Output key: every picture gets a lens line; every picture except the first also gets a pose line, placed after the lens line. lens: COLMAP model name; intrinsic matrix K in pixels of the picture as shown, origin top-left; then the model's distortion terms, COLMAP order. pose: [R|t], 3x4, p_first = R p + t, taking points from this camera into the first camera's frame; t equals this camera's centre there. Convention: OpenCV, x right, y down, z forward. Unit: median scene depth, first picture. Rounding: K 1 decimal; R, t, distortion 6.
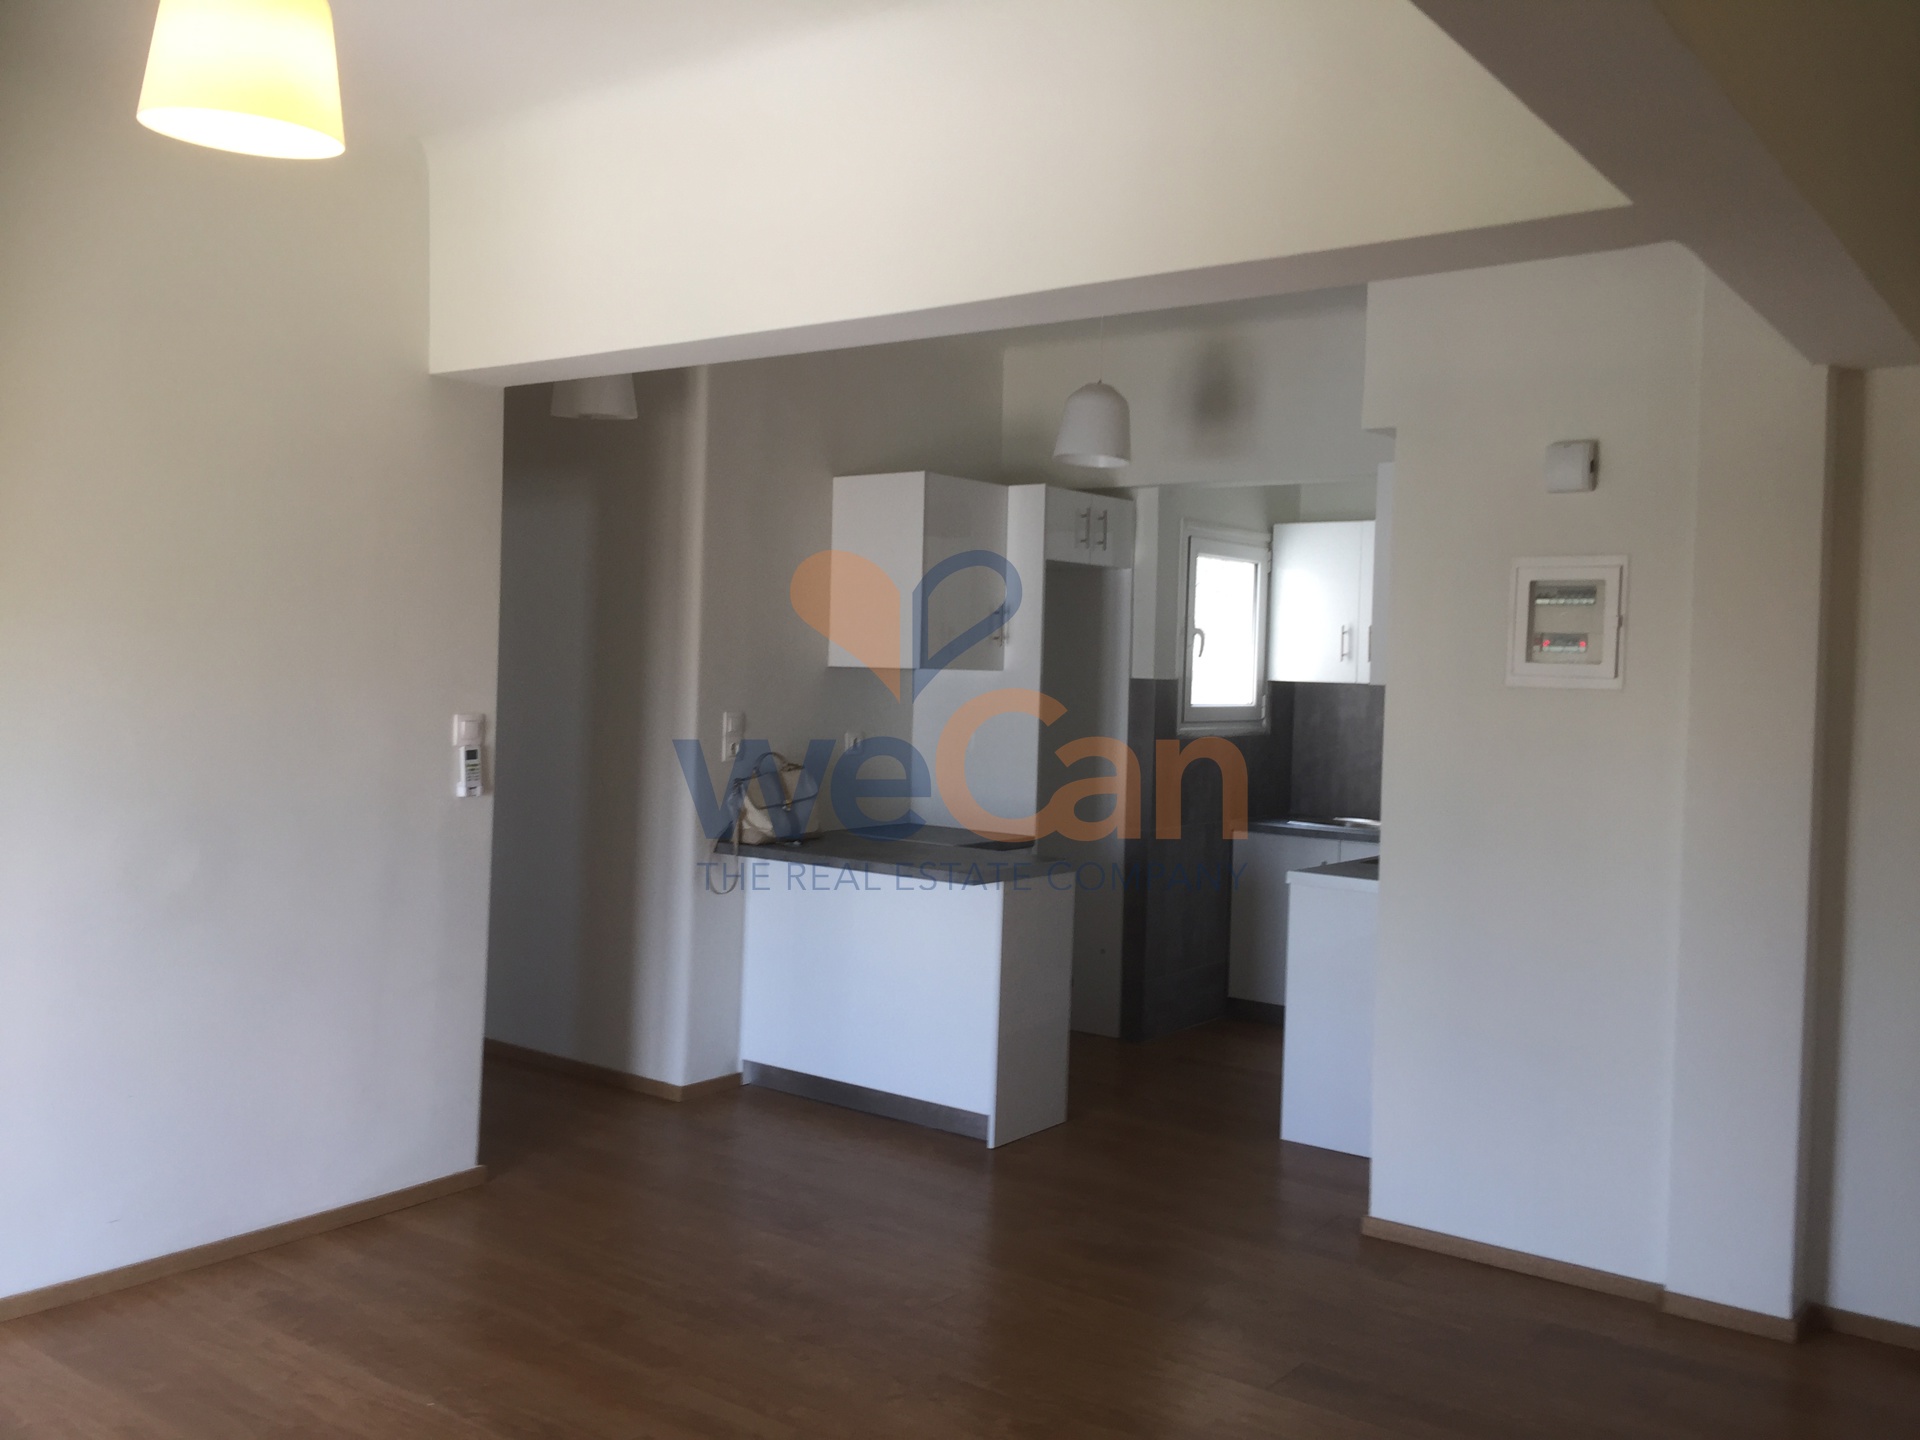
lens RADIAL K [[1644.4, 0, 967.1], [0, 1644.4, 703.6], [0, 0, 1]] dist [0.091773, -0.158718]
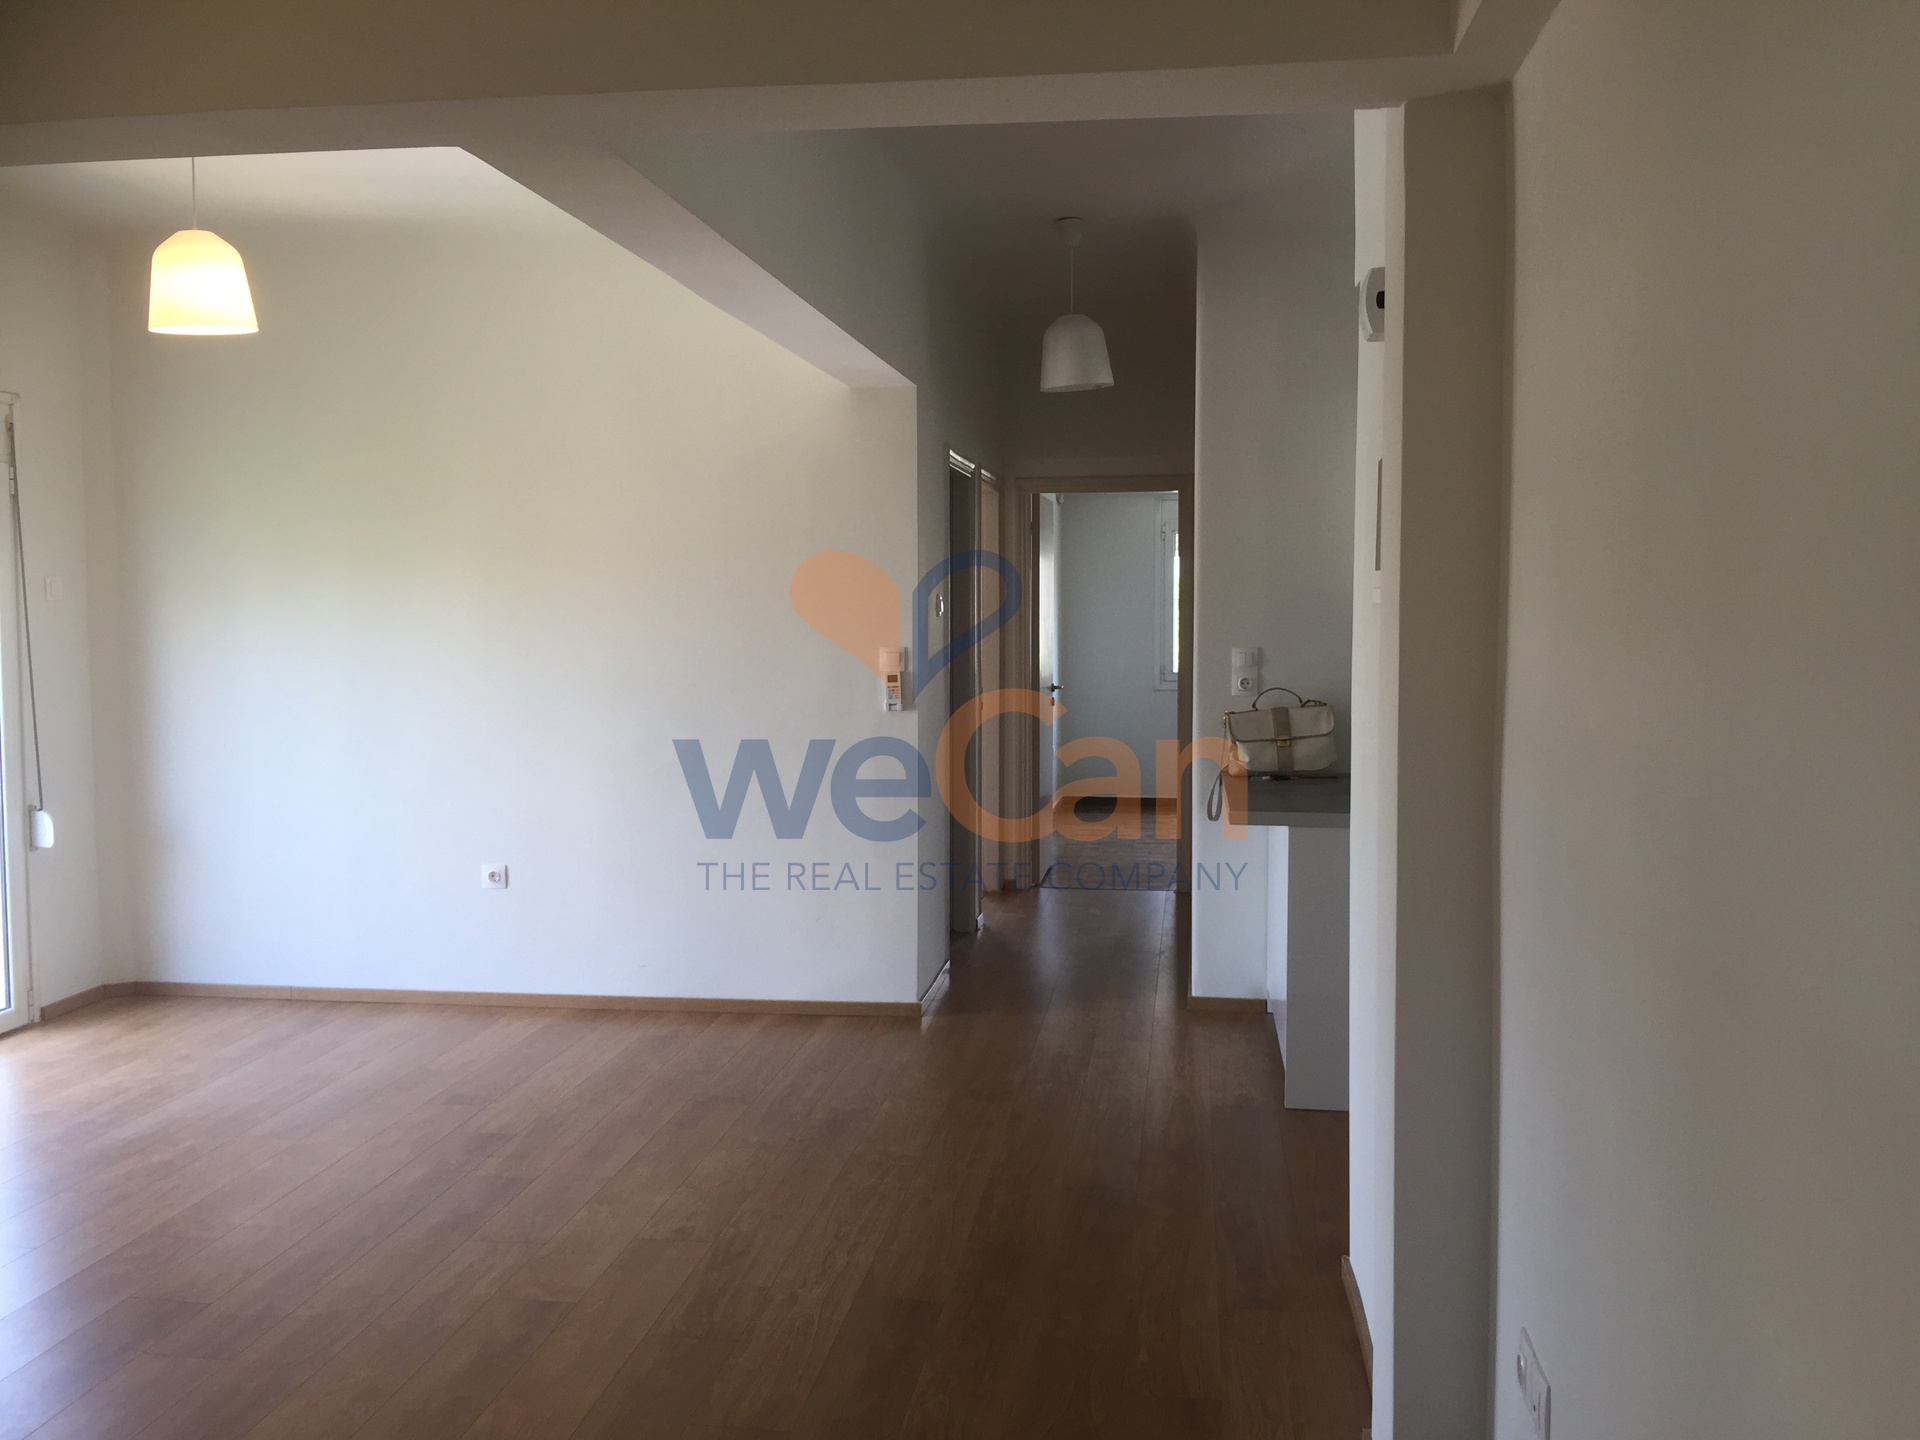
lens RADIAL K [[1644.4, 0, 956.0], [0, 1644.4, 714.5], [0, 0, 1]] dist [0.091773, -0.158718]
pose [[0.481275, 0.030964, -0.876023, 0.745342], [-0.002612, 0.999422, 0.033891, 0.013500], [0.876566, -0.014023, 0.481078, 0.380279]]
